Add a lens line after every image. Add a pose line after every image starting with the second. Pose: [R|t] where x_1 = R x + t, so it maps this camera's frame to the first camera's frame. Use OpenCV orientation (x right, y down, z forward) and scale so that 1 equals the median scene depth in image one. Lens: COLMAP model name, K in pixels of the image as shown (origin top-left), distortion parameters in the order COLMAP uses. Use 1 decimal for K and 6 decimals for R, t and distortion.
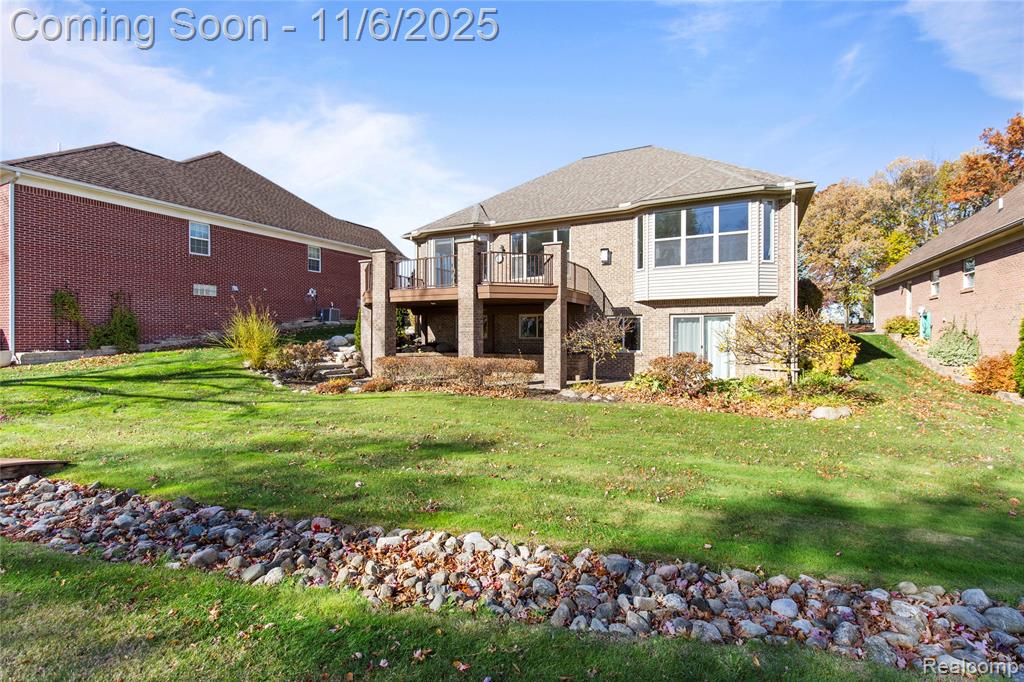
lens RADIAL K [[462.0, 0, 511.3], [0, 462.0, 328.8], [0, 0, 1]] dist [0.000246, 0.000098]
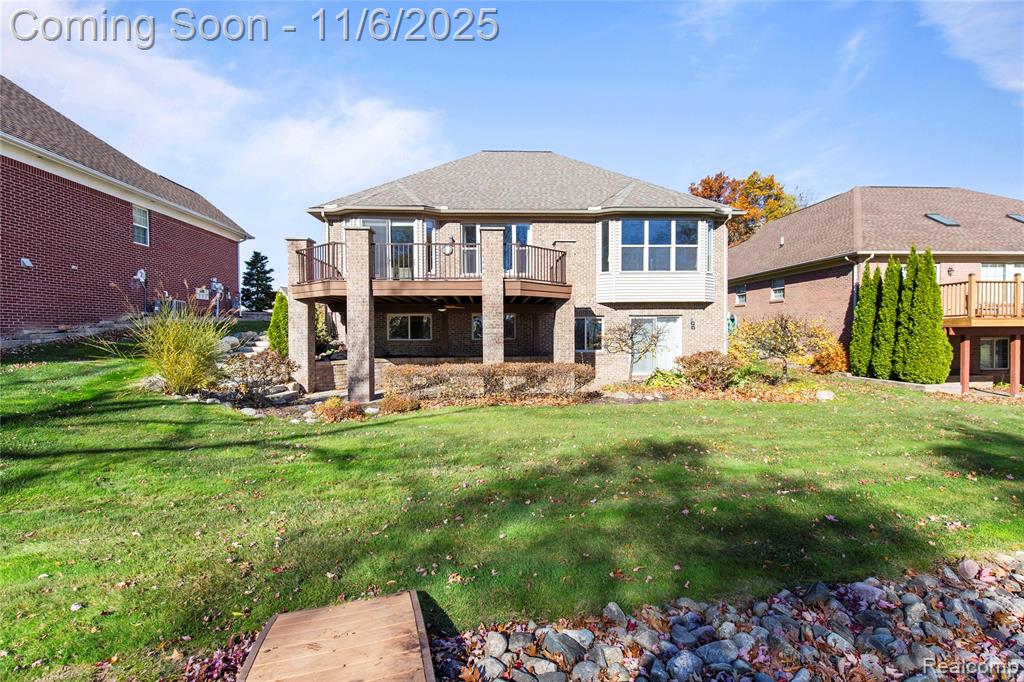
lens RADIAL K [[458.2, 0, 517.9], [0, 458.2, 340.8], [0, 0, 1]] dist [0.003849, 0.000371]
pose [[0.863270, -0.015143, 0.504515, -0.432396], [0.000259, 0.999563, 0.029559, -0.004320], [-0.504742, -0.025387, 0.862897, 0.204700]]
